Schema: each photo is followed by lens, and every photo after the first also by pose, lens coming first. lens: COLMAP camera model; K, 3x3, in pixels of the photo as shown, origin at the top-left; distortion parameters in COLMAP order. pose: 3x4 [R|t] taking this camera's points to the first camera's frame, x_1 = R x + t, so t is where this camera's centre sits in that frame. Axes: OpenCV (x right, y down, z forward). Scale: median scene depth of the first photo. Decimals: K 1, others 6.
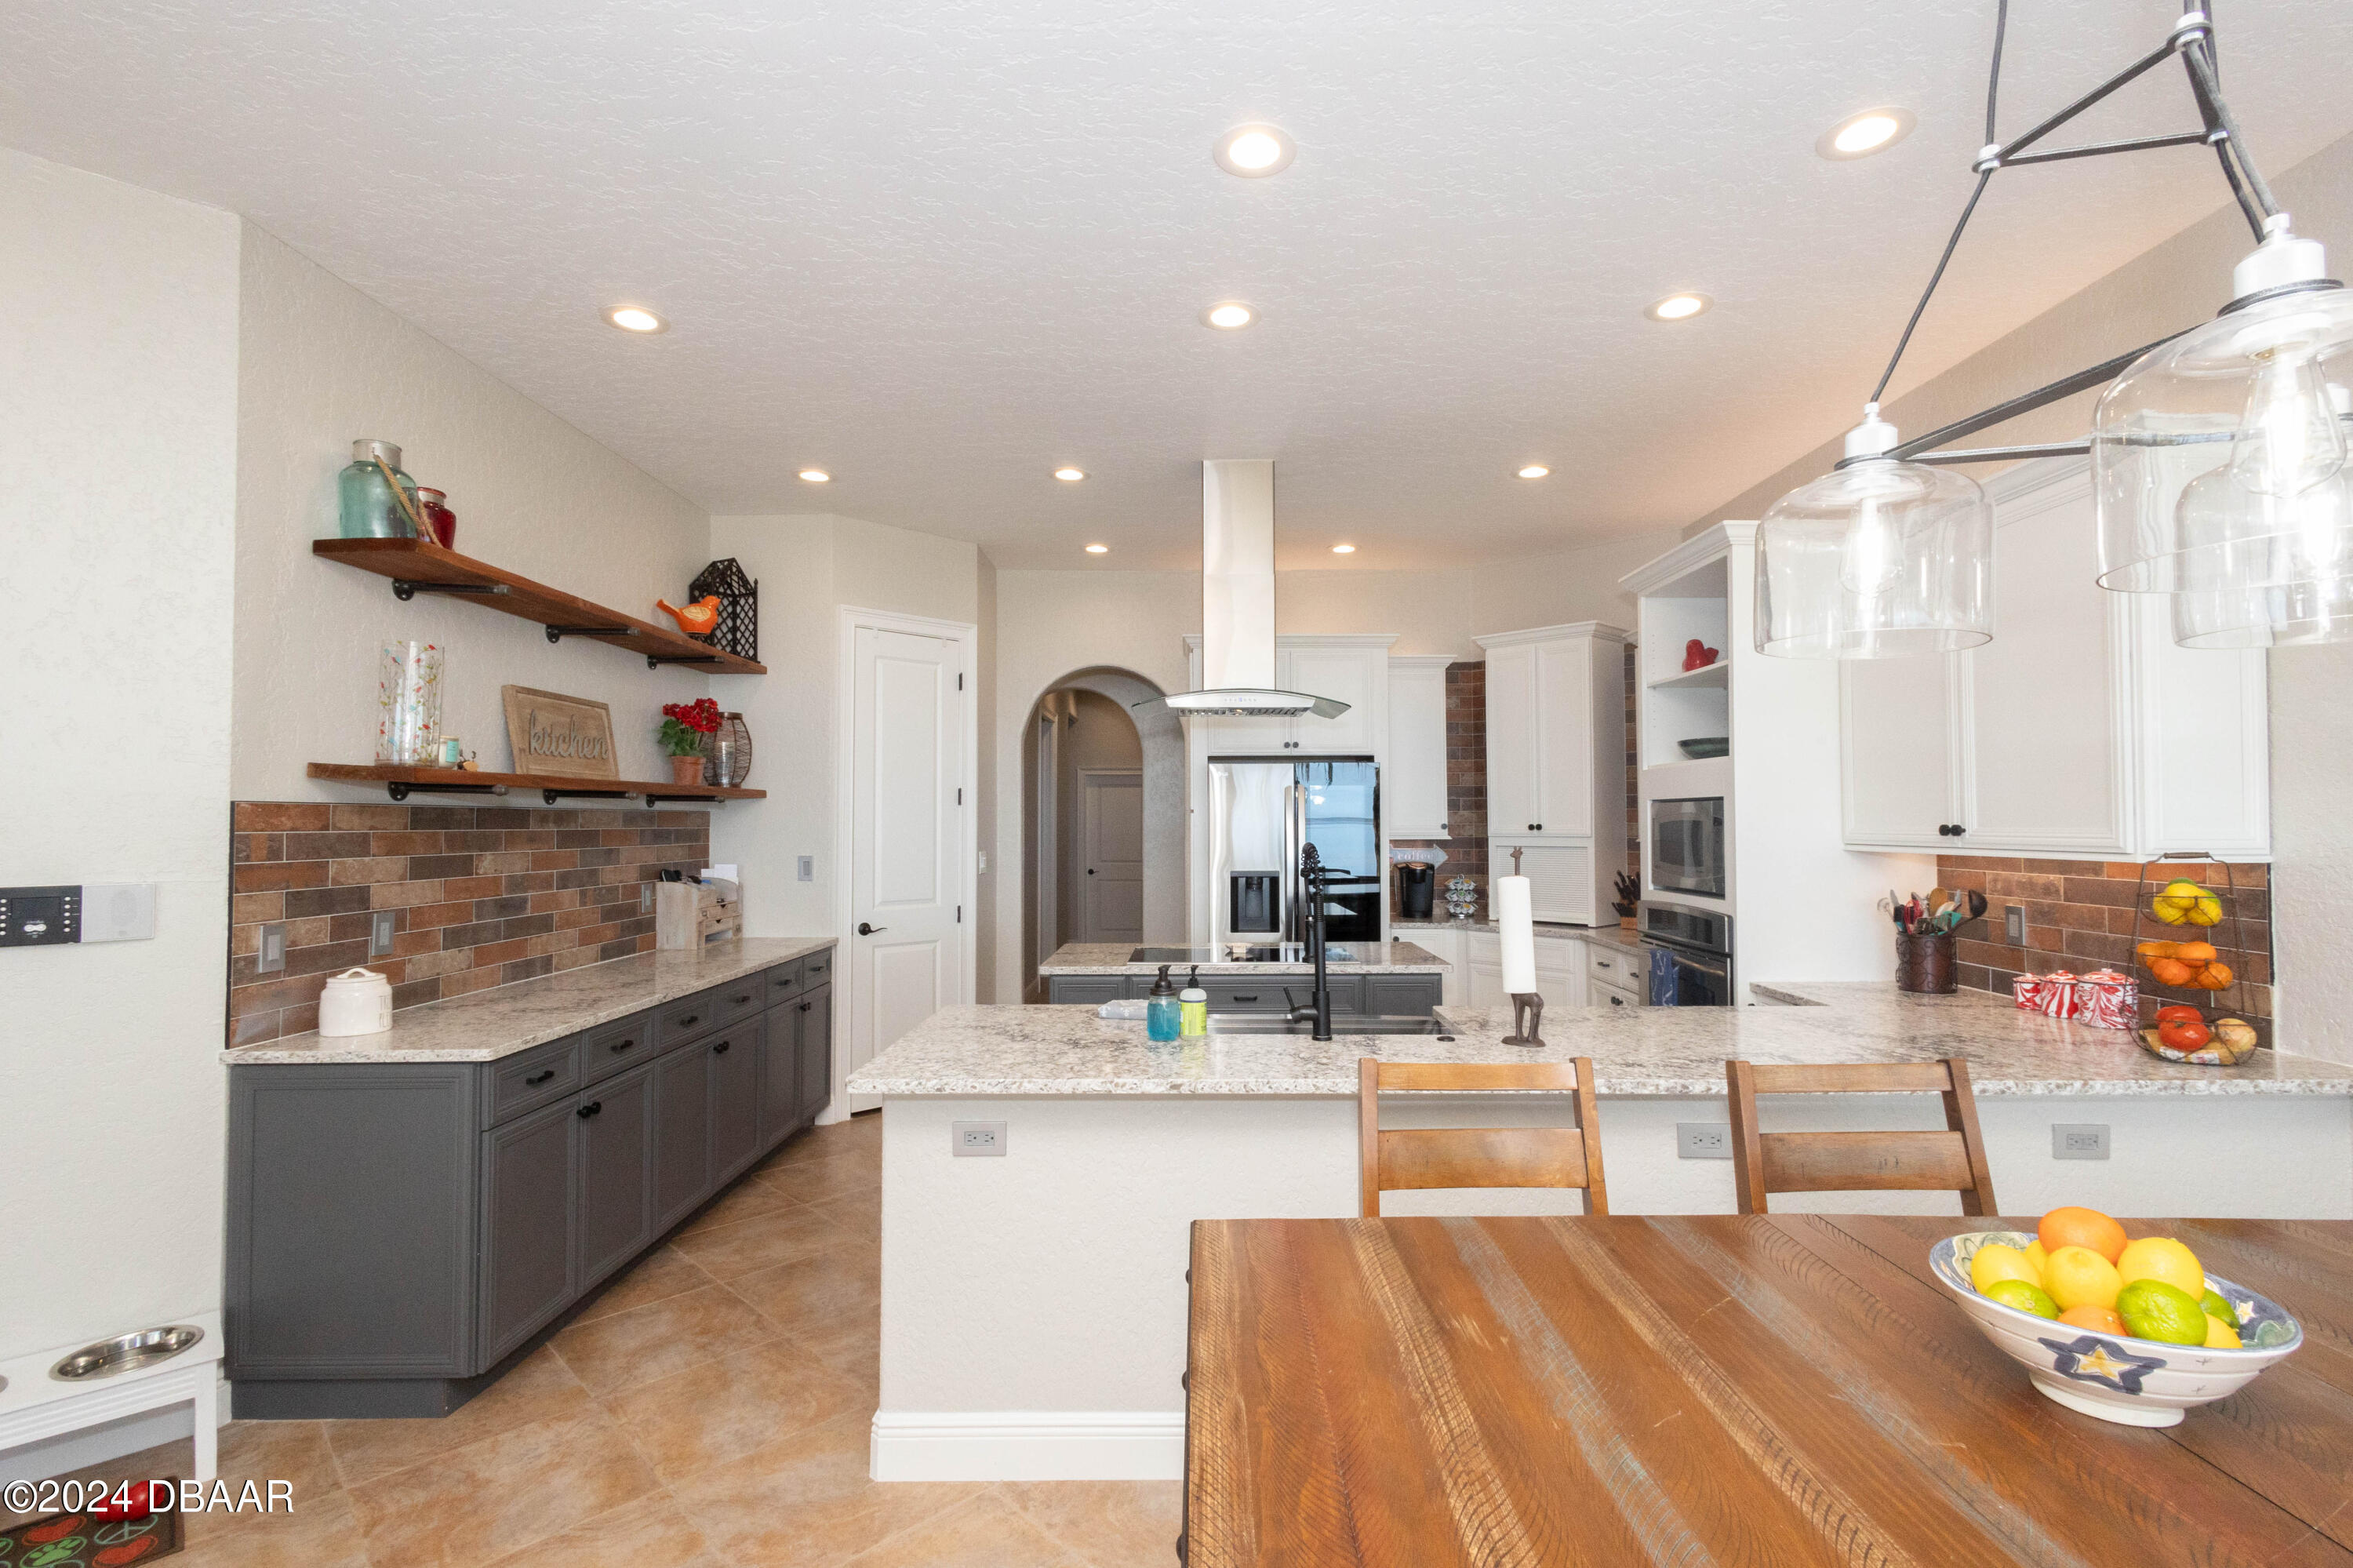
lens RADIAL K [[1082.7, 0, 1187.8], [0, 1082.7, 787.3], [0, 0, 1]] dist [0.009195, -0.000505]
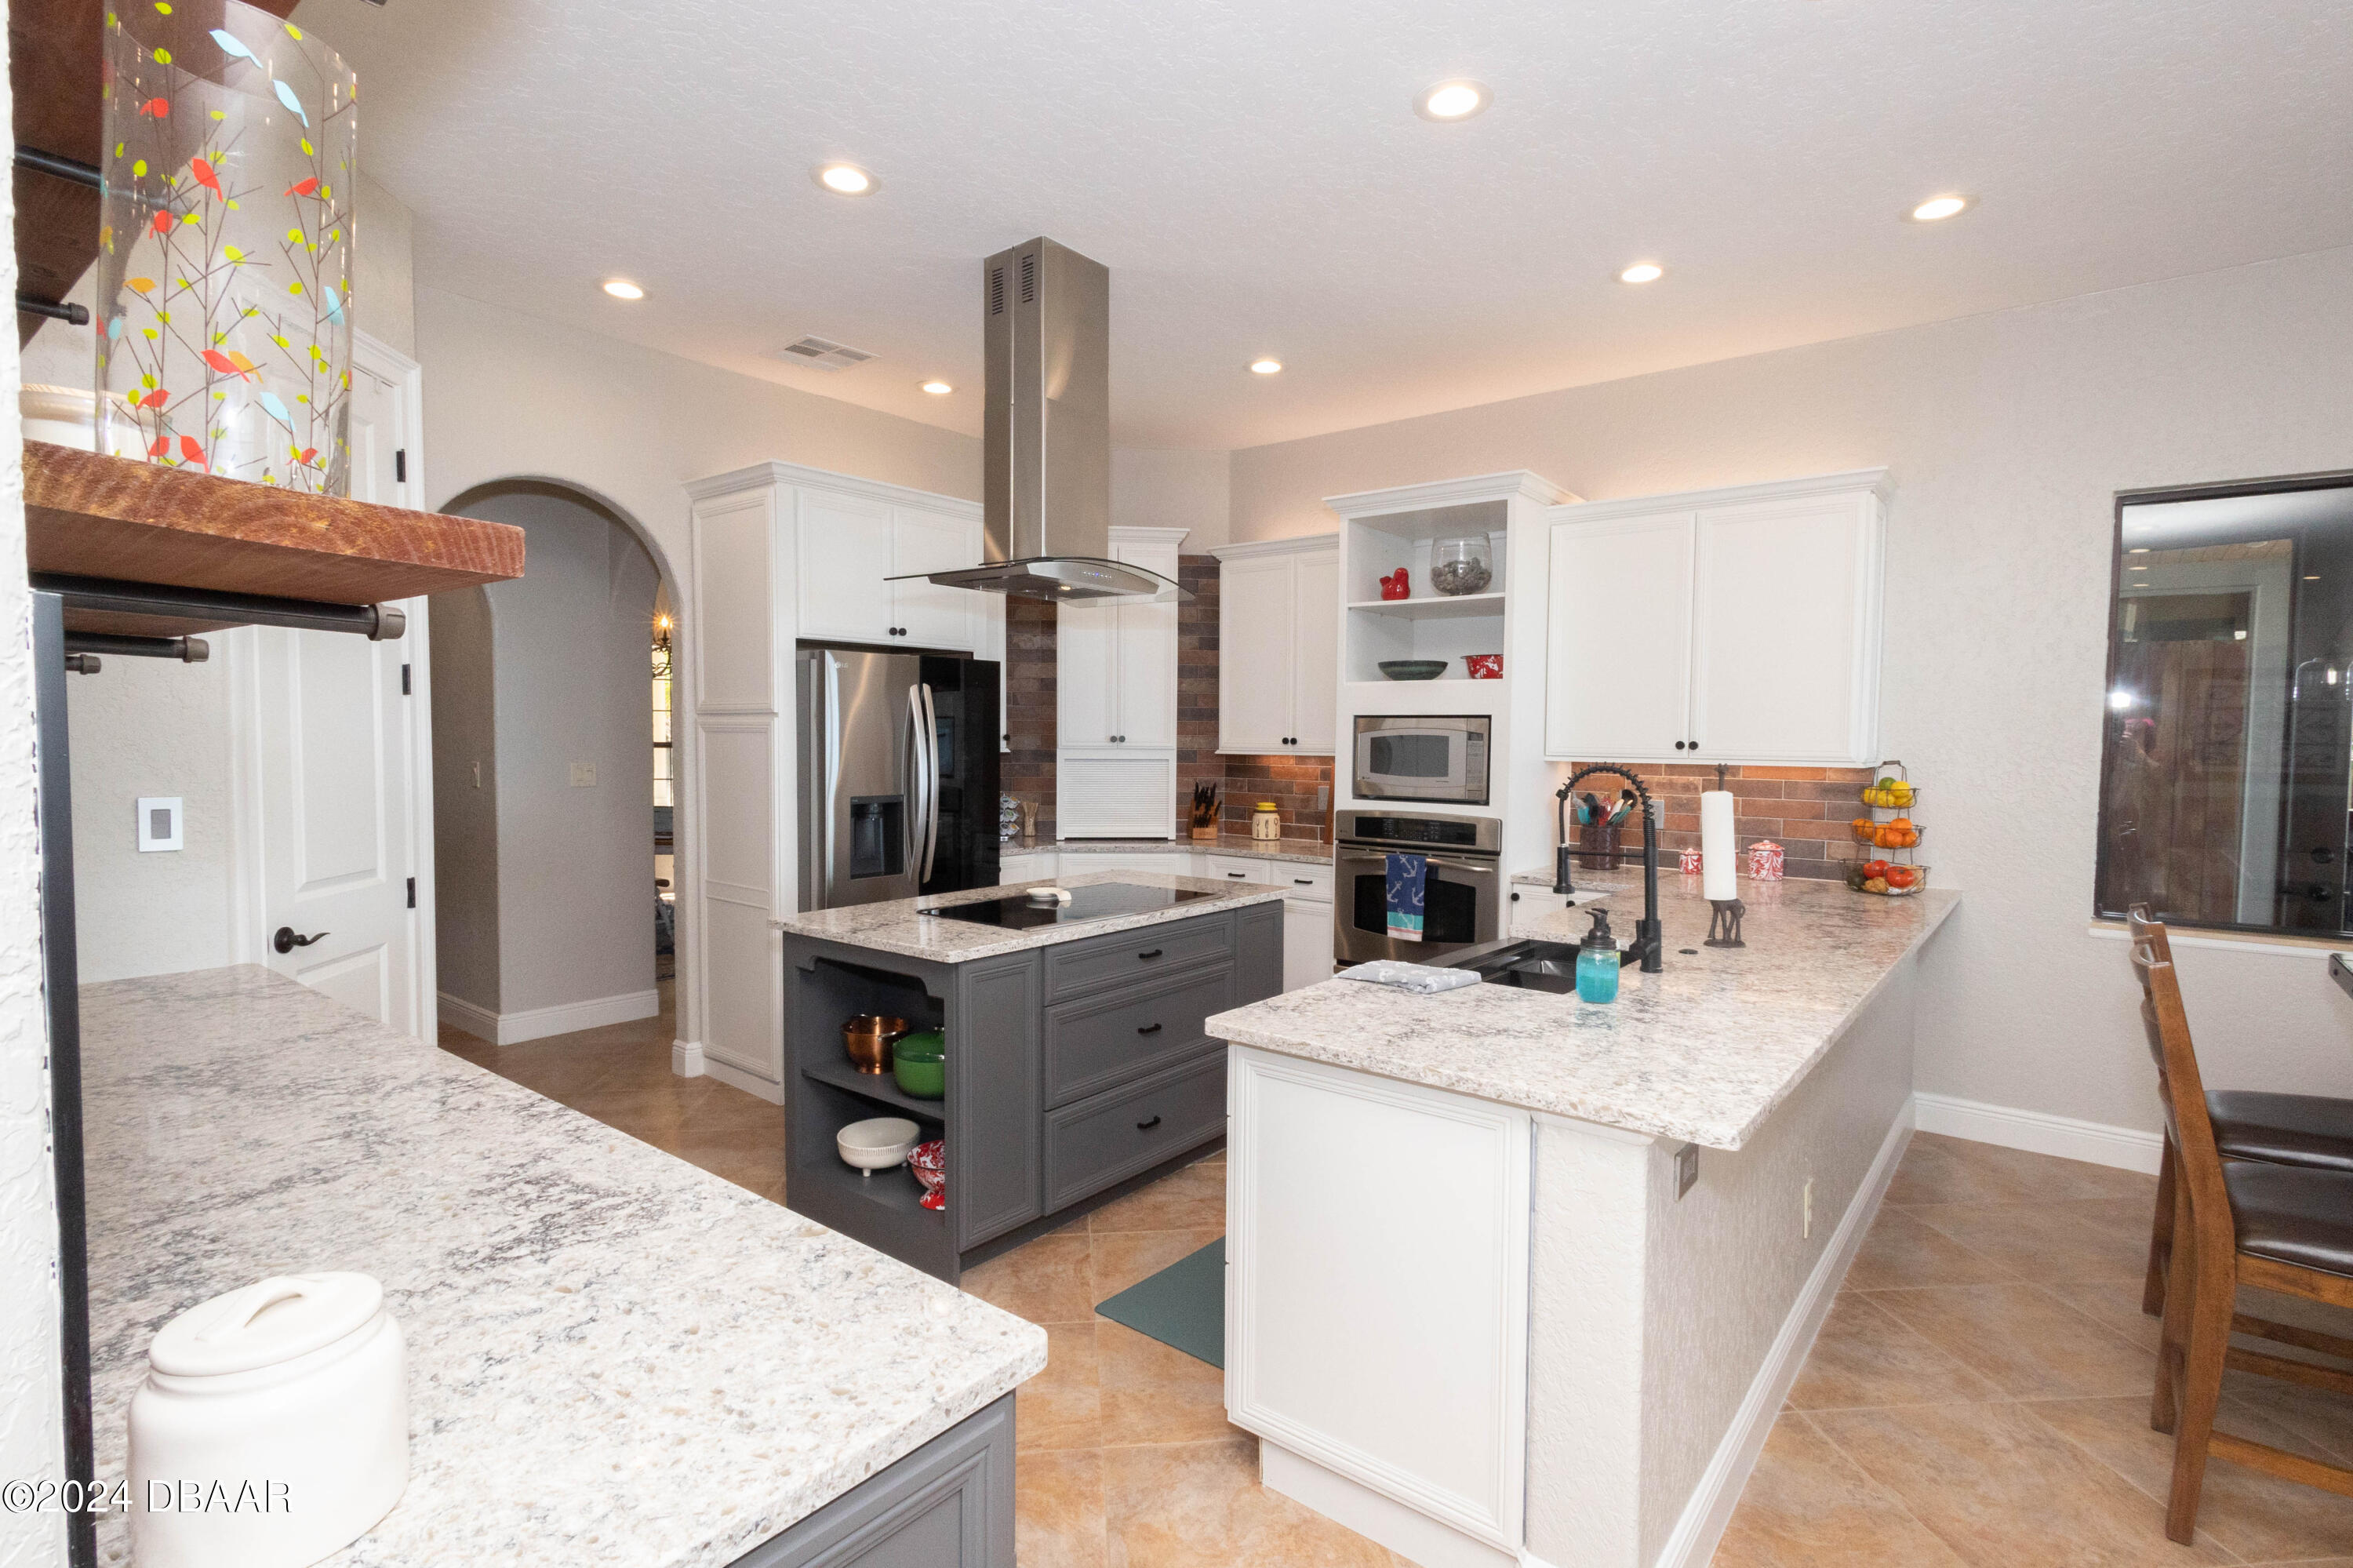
lens RADIAL K [[1141.5, 0, 1167.1], [0, 1141.5, 782.2], [0, 0, 1]] dist [0.009858, -0.000876]
pose [[0.629667, -0.026205, 0.776423, -0.706473], [-0.034384, 0.997511, 0.061553, 0.019025], [-0.776104, -0.065455, 0.627199, 0.562059]]
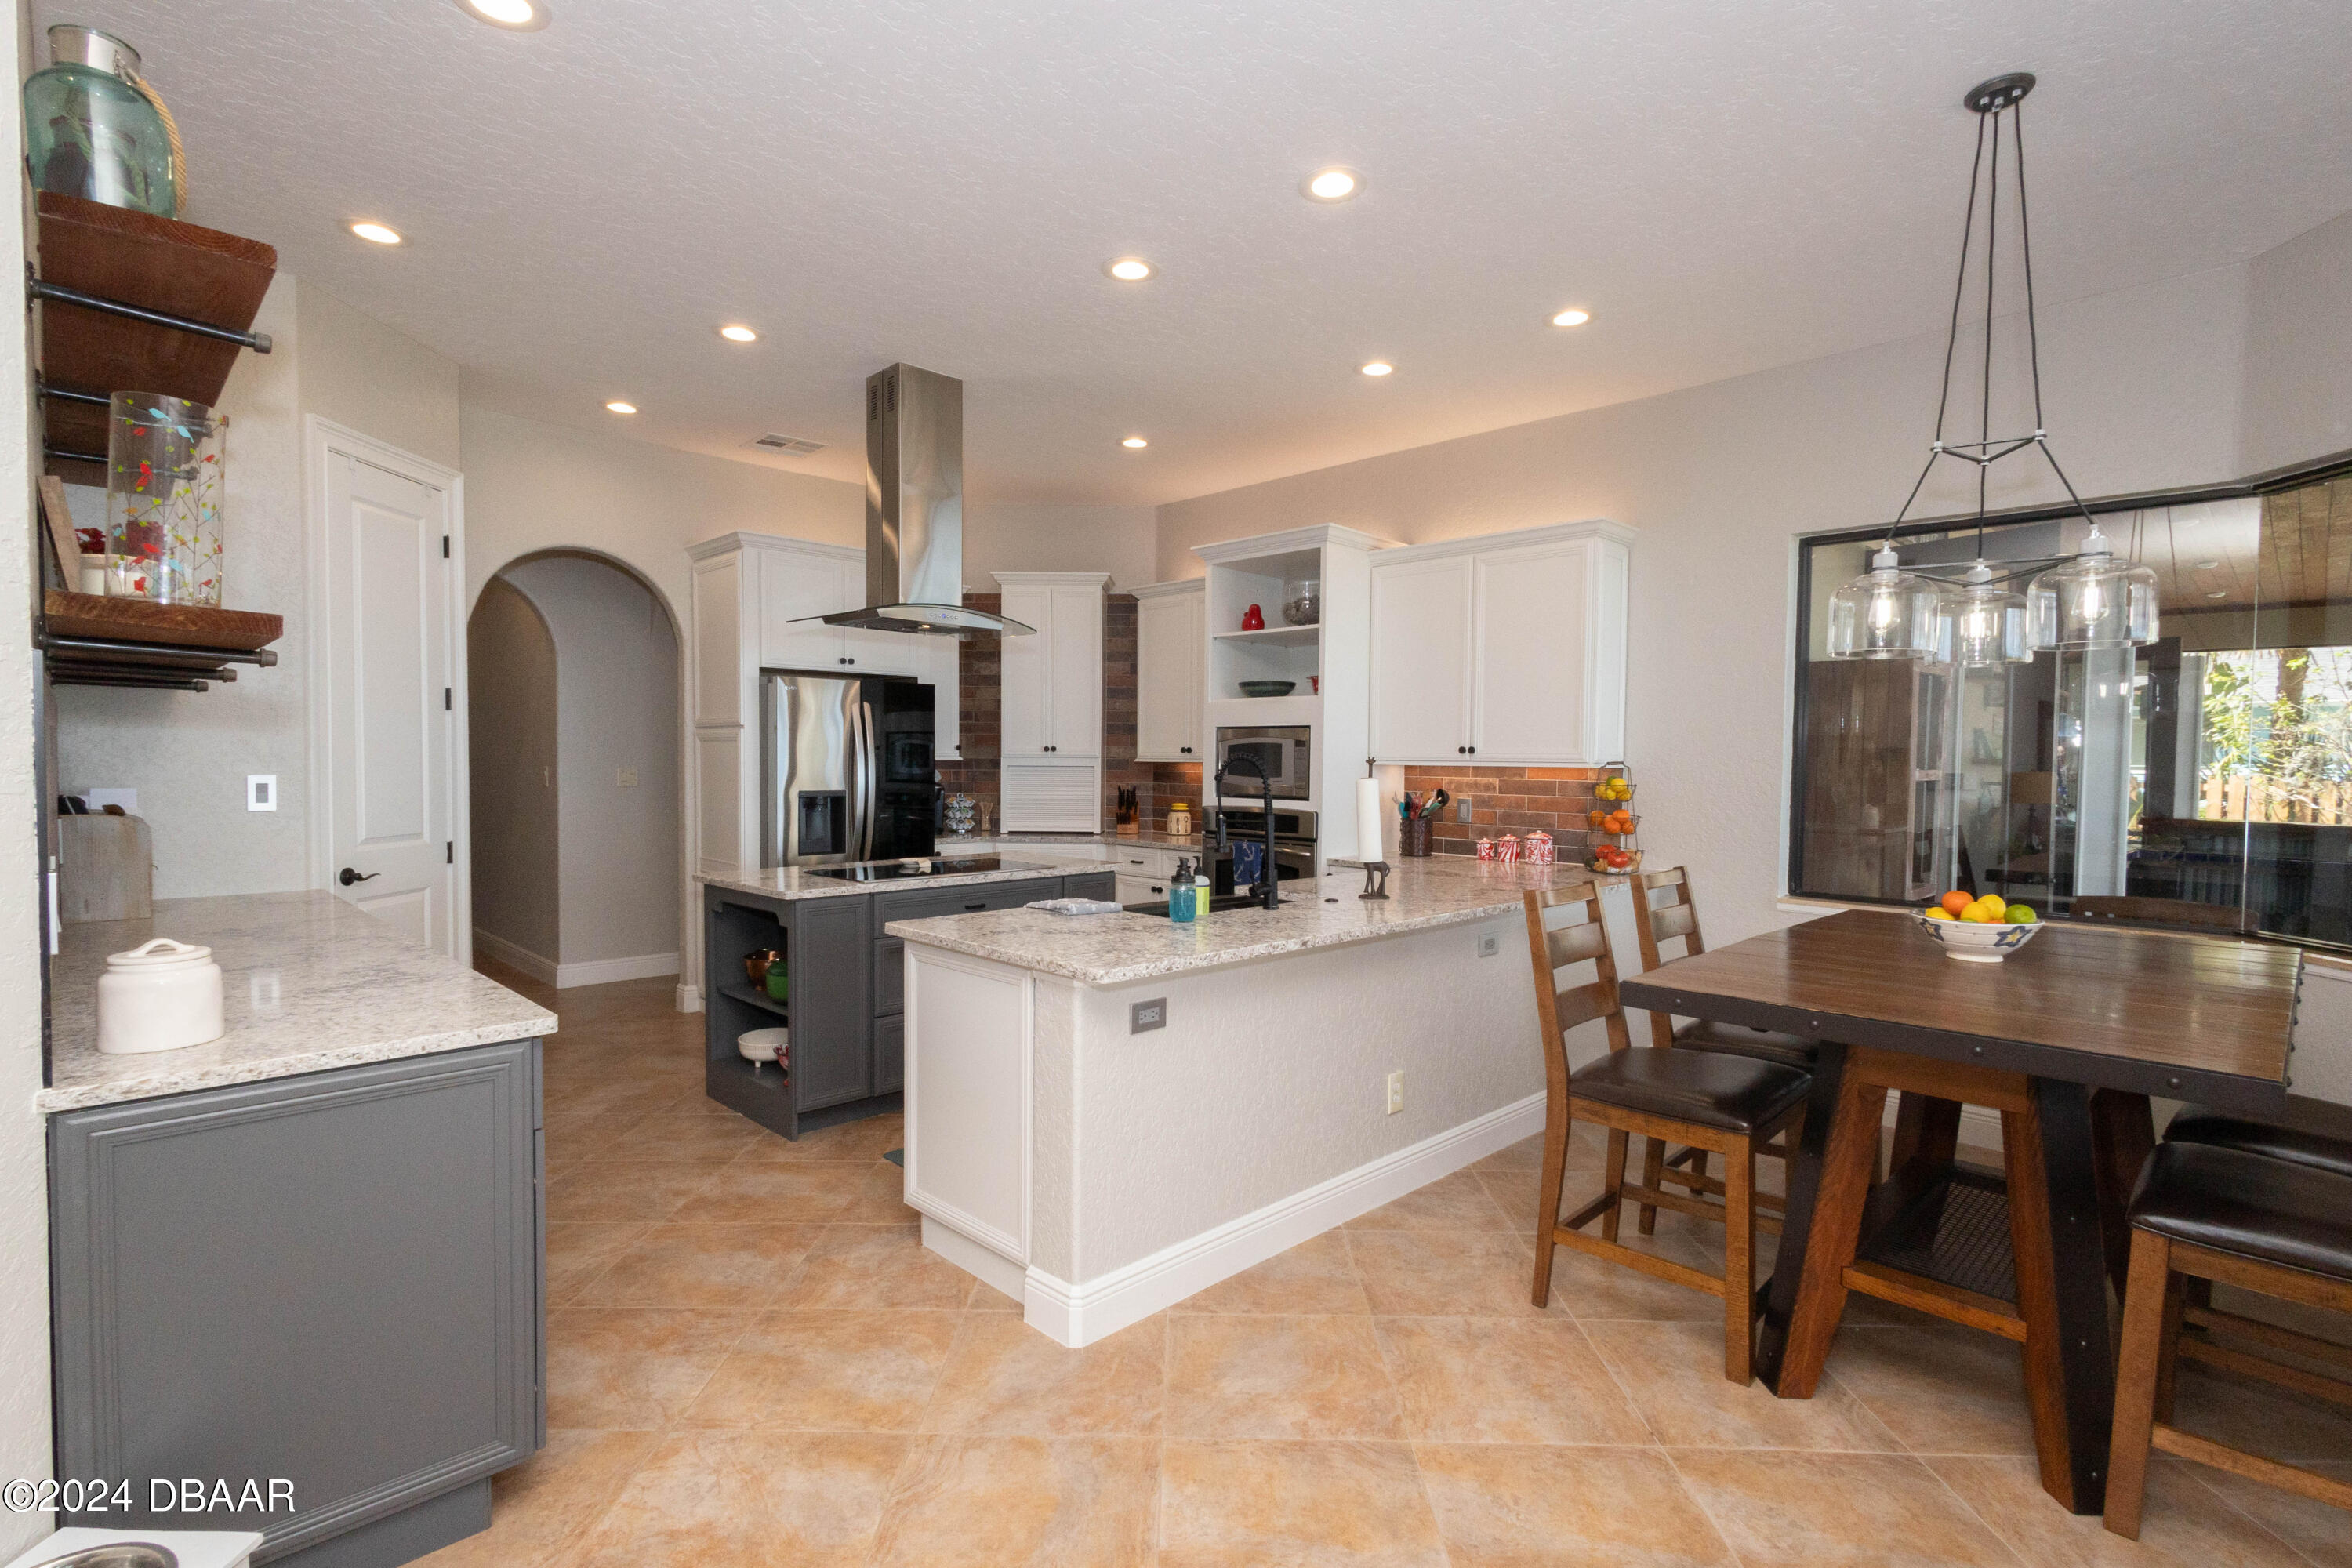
lens RADIAL K [[1113.0, 0, 1166.7], [0, 1113.0, 787.5], [0, 0, 1]] dist [0.010263, -0.002172]
pose [[0.714249, -0.010951, 0.699806, -0.673602], [-0.032483, 0.998281, 0.048774, 0.026910], [-0.699138, -0.057569, 0.712666, 0.138373]]
